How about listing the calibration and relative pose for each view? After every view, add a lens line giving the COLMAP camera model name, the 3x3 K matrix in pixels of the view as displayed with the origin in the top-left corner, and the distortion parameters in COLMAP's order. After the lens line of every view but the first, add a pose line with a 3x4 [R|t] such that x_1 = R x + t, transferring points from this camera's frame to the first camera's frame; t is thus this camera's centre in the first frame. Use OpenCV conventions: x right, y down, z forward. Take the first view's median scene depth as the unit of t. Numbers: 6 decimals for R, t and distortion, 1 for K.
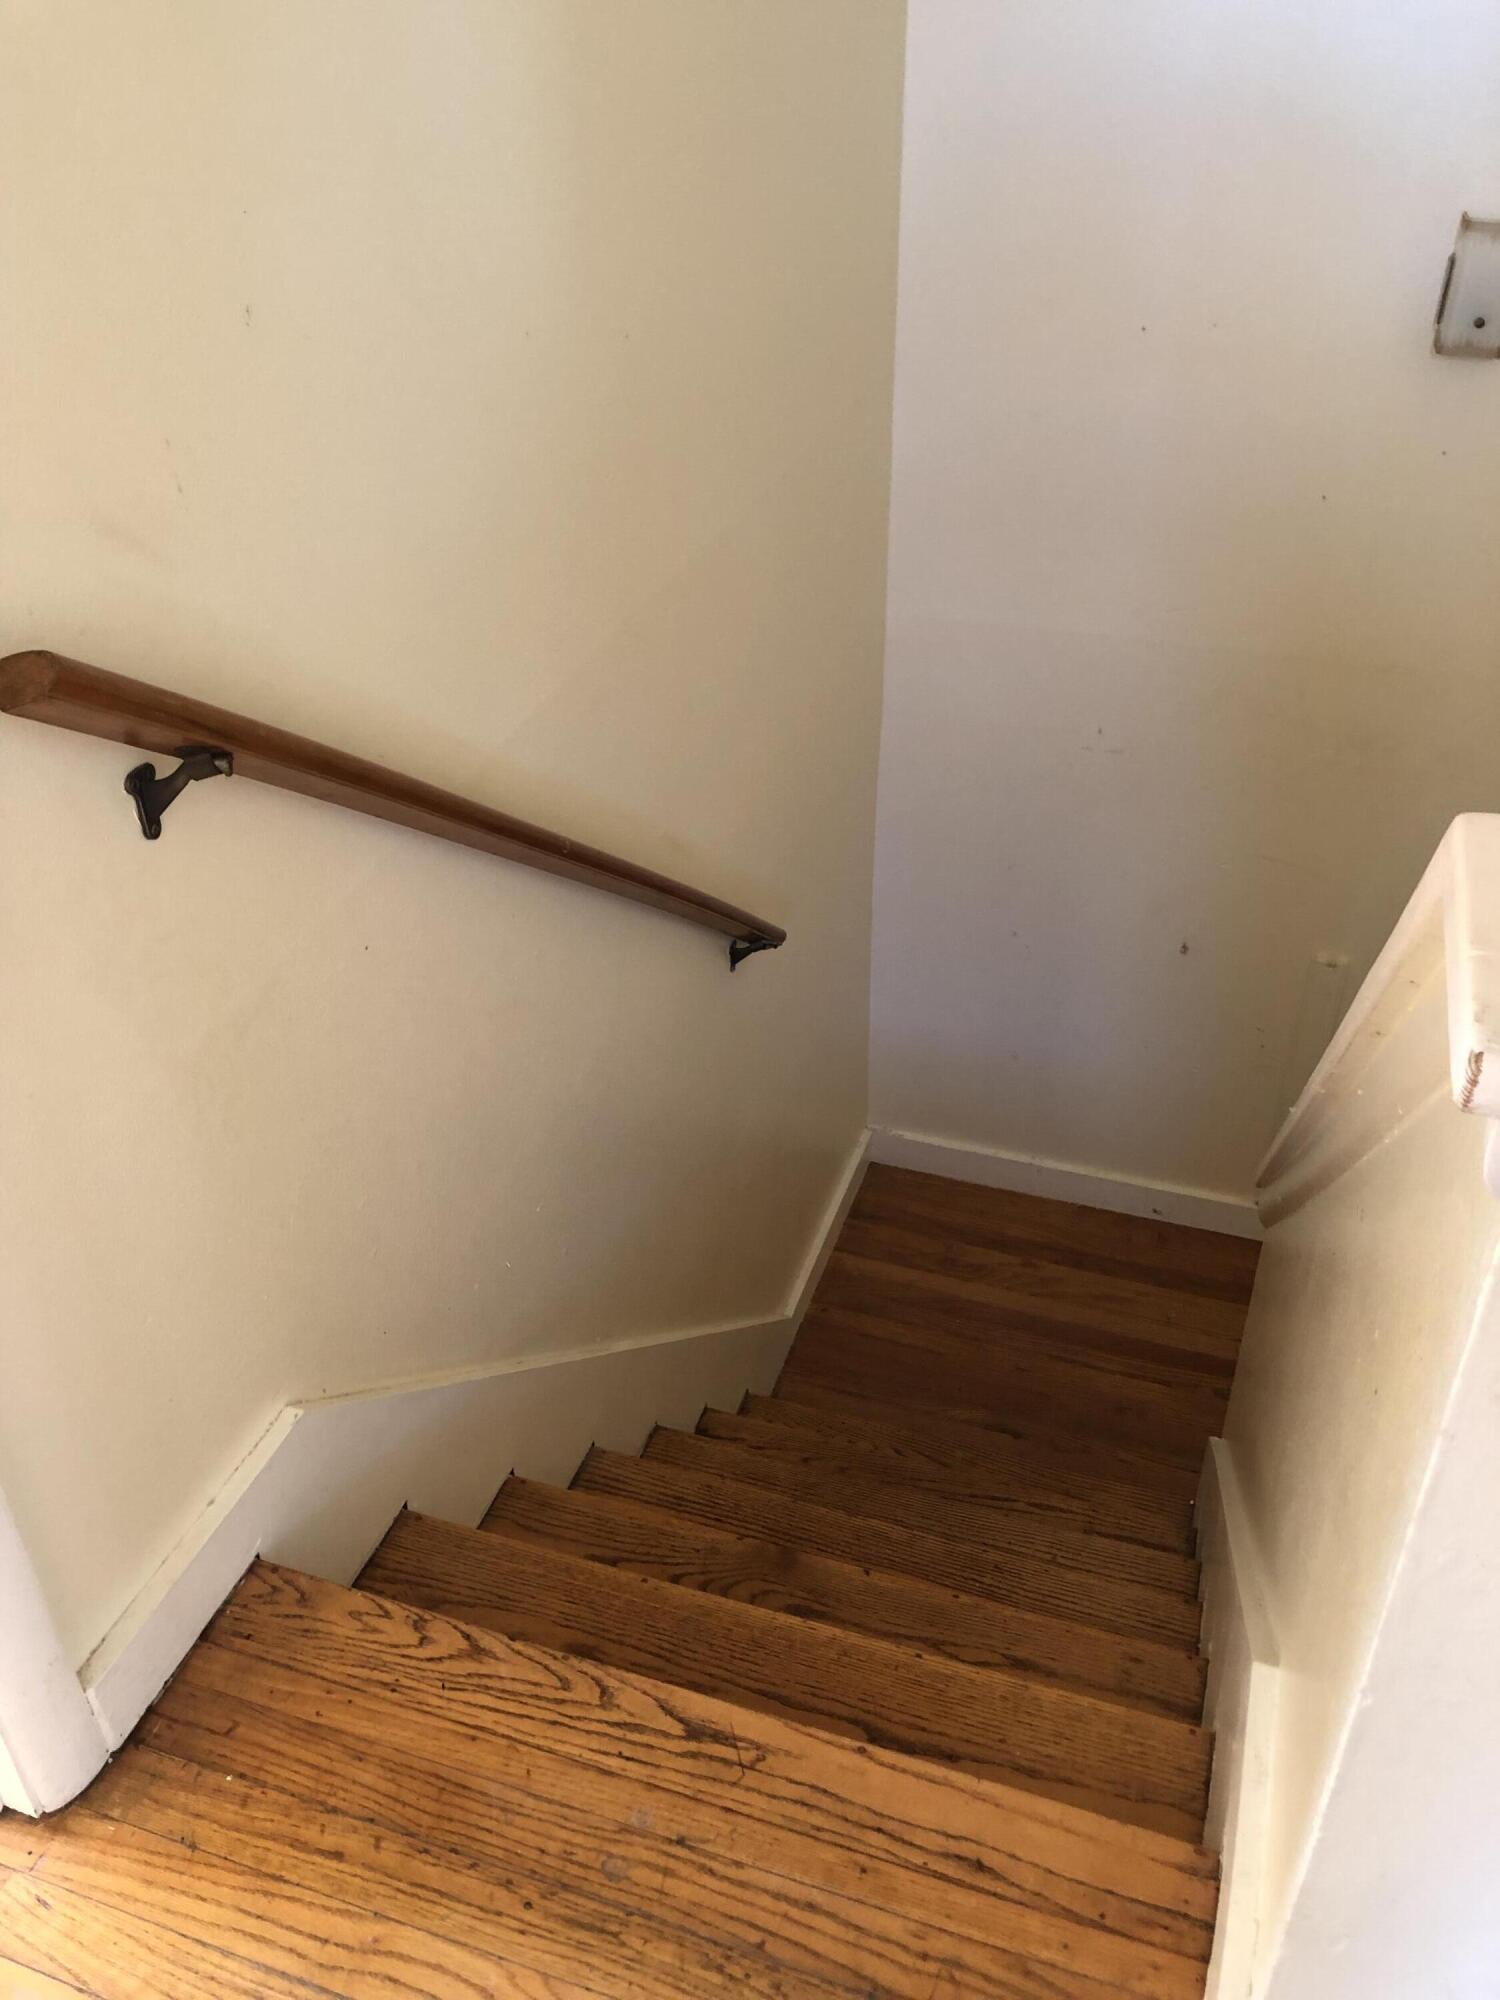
lens RADIAL K [[1648.4, 0, 744.8], [0, 1648.4, 999.0], [0, 0, 1]] dist [0.031669, -0.032534]
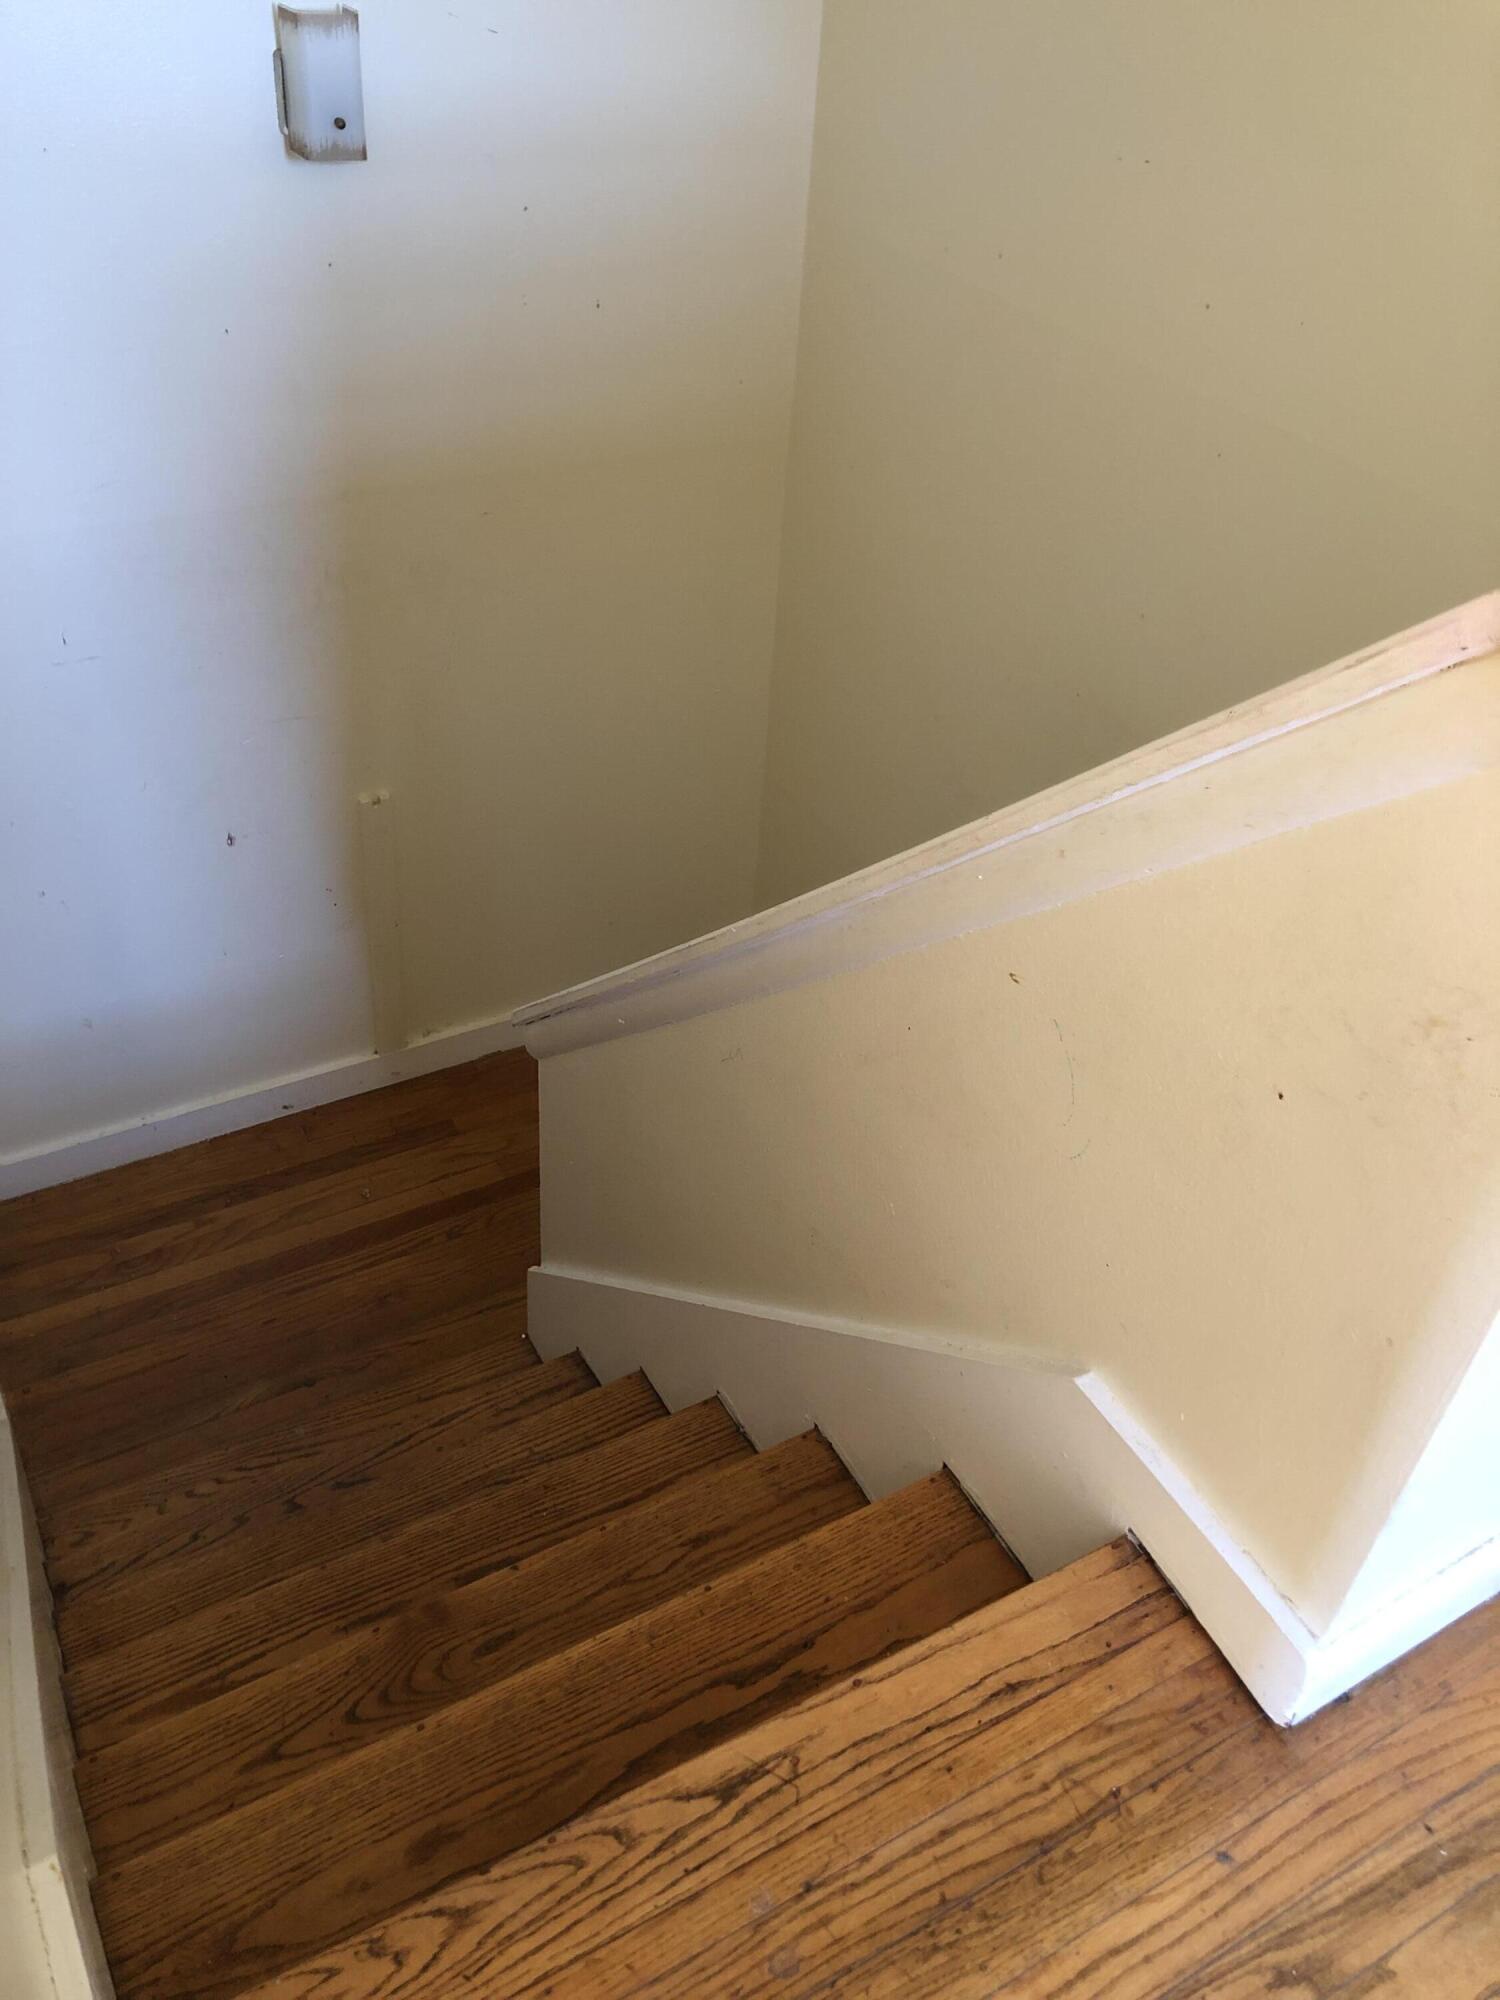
lens RADIAL K [[1648.4, 0, 755.9], [0, 1648.4, 1008.4], [0, 0, 1]] dist [0.031669, -0.032534]
pose [[0.648730, -0.418408, 0.635676, -0.430010], [0.344208, 0.906295, 0.245255, -0.174677], [-0.678727, 0.059701, 0.731960, 0.295669]]
